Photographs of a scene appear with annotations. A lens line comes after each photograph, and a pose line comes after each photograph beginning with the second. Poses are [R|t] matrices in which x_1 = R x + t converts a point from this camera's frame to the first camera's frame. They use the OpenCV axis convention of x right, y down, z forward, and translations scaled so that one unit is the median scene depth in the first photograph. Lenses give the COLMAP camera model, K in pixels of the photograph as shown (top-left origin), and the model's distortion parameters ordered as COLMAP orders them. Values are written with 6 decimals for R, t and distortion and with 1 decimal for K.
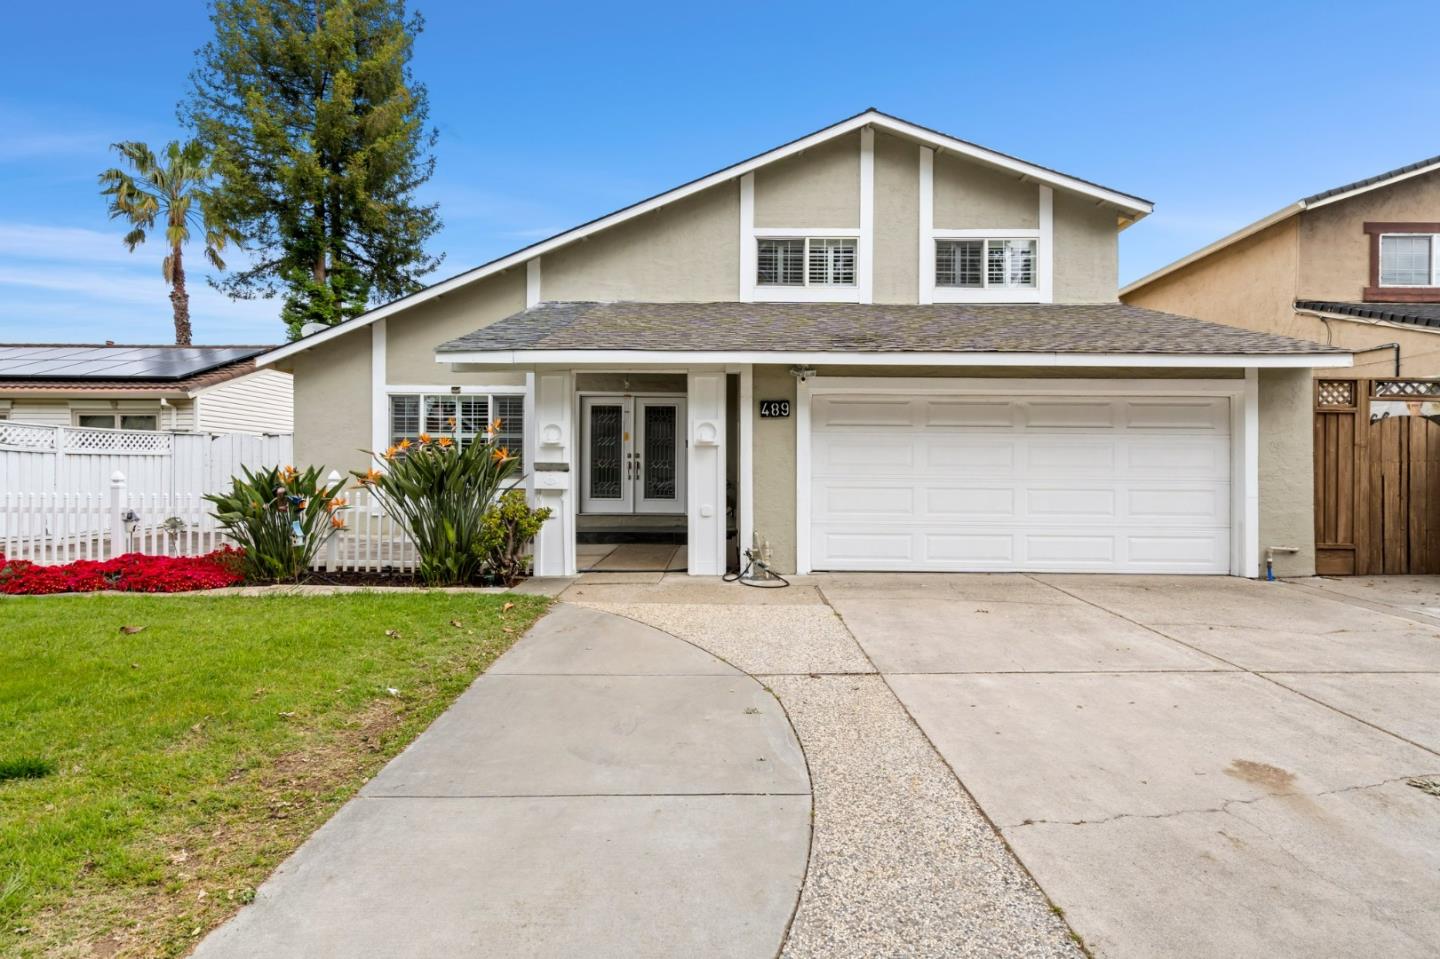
lens RADIAL K [[718.8, 0, 707.0], [0, 718.8, 480.4], [0, 0, 1]] dist [0.004224, 0.001209]
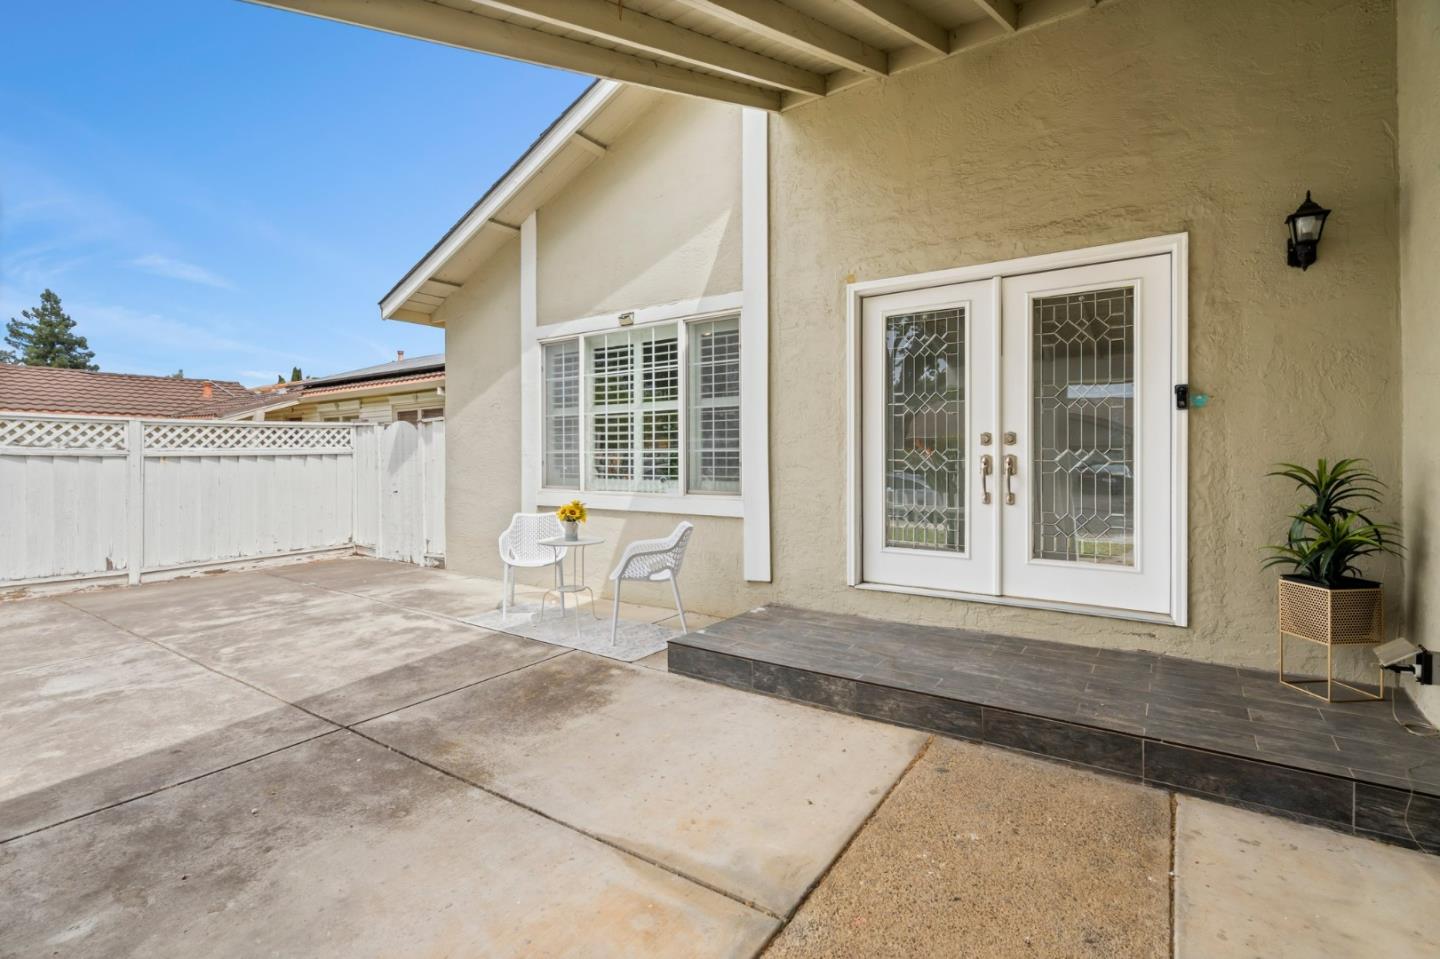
lens RADIAL K [[656.2, 0, 717.7], [0, 656.2, 467.7], [0, 0, 1]] dist [-0.003483, 0.001363]
pose [[0.836237, -0.001846, -0.548366, -0.040645], [0.005353, 0.999974, 0.004797, -0.022870], [0.548343, -0.006947, 0.836225, 0.669799]]
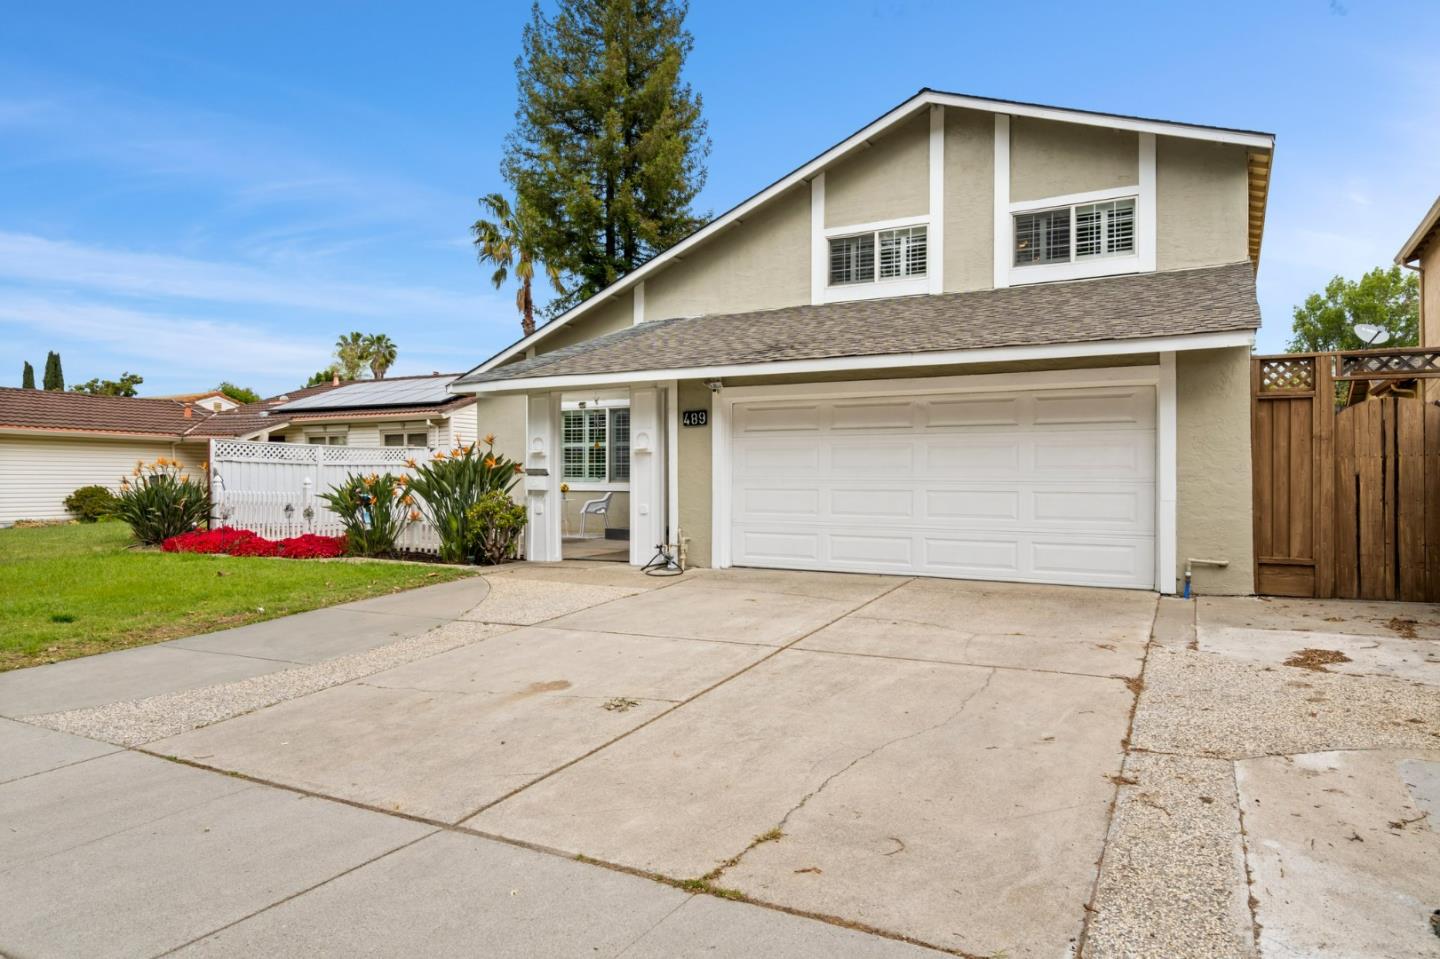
lens RADIAL K [[818.6, 0, 729.6], [0, 818.6, 480.7], [0, 0, 1]] dist [0.002736, 0.000775]
pose [[0.898847, -0.003740, -0.438247, 0.451014], [0.001434, 0.999983, -0.005594, 0.002689], [0.438261, 0.004400, 0.898837, -0.073092]]
